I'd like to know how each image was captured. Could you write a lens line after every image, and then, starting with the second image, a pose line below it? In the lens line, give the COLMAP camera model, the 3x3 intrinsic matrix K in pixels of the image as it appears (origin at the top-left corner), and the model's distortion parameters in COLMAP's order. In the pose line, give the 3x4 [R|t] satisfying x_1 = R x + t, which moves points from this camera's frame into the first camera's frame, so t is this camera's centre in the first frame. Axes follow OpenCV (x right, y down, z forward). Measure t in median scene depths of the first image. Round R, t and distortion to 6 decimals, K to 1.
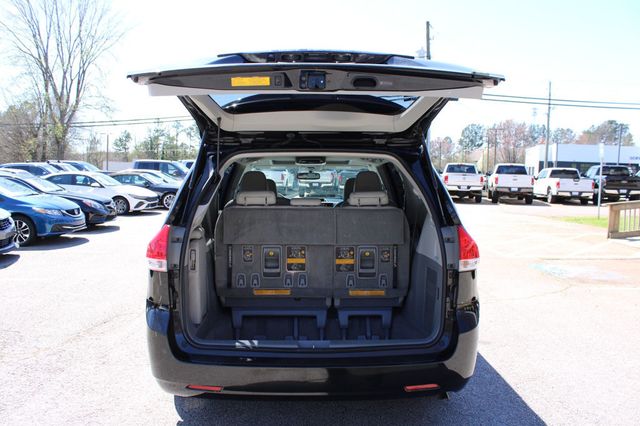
lens RADIAL K [[529.0, 0, 318.4], [0, 529.0, 211.2], [0, 0, 1]] dist [-0.163112, 0.129745]
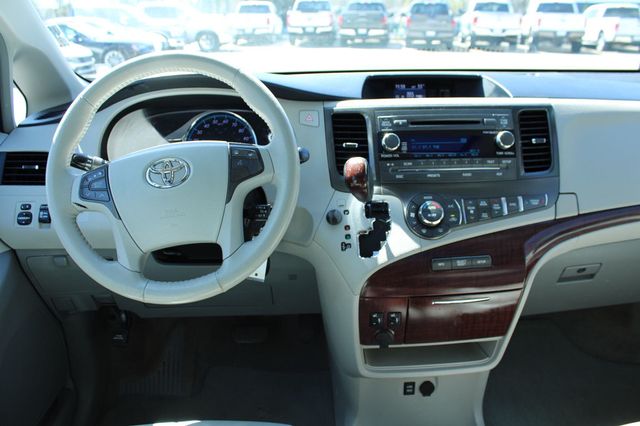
lens RADIAL K [[529.0, 0, 319.7], [0, 529.0, 214.0], [0, 0, 1]] dist [-0.163112, 0.129745]
pose [[0.999472, -0.028739, 0.015156, -0.085184], [0.023251, 0.958482, 0.284204, -0.054047], [-0.022695, -0.283701, 0.958644, 1.500289]]
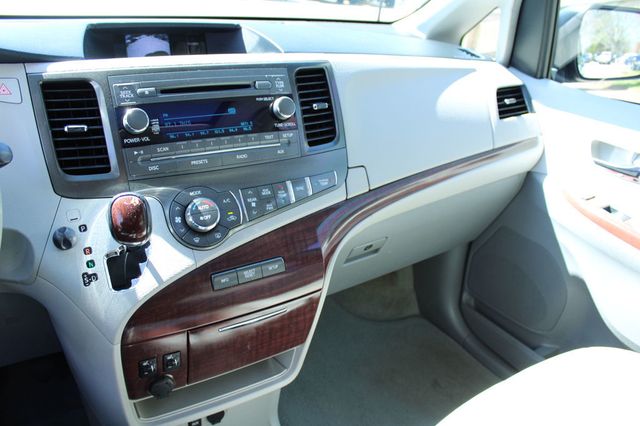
lens RADIAL K [[529.0, 0, 315.8], [0, 529.0, 216.3], [0, 0, 1]] dist [-0.163112, 0.129745]
pose [[0.860227, -0.162881, 0.483196, -0.083675], [-0.034040, 0.927152, 0.373135, -0.051870], [-0.508773, -0.337429, 0.792017, 1.573690]]
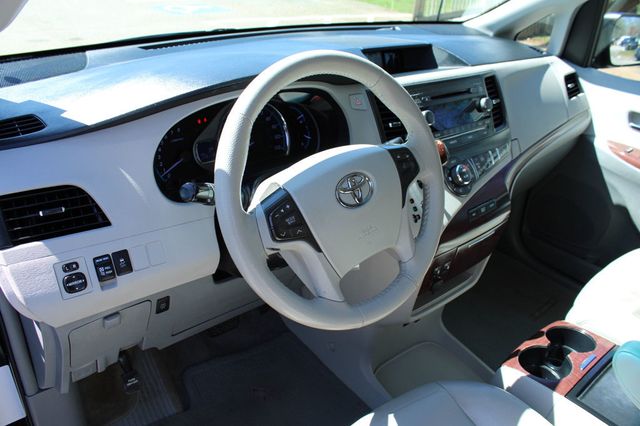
lens RADIAL K [[529.0, 0, 319.9], [0, 529.0, 212.5], [0, 0, 1]] dist [-0.163112, 0.129745]
pose [[0.777442, -0.253753, 0.575493, -0.272653], [-0.023107, 0.902859, 0.429315, -0.089412], [-0.628530, -0.347066, 0.696057, 1.577105]]
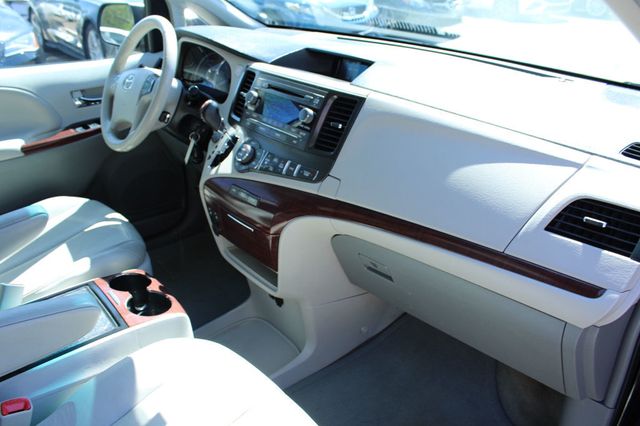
lens RADIAL K [[529.0, 0, 319.3], [0, 529.0, 215.7], [0, 0, 1]] dist [-0.163112, 0.129745]
pose [[0.626379, 0.347842, -0.697607, 0.260564], [-0.065353, 0.915203, 0.397659, -0.083953], [0.776774, -0.203494, 0.595996, 1.568146]]
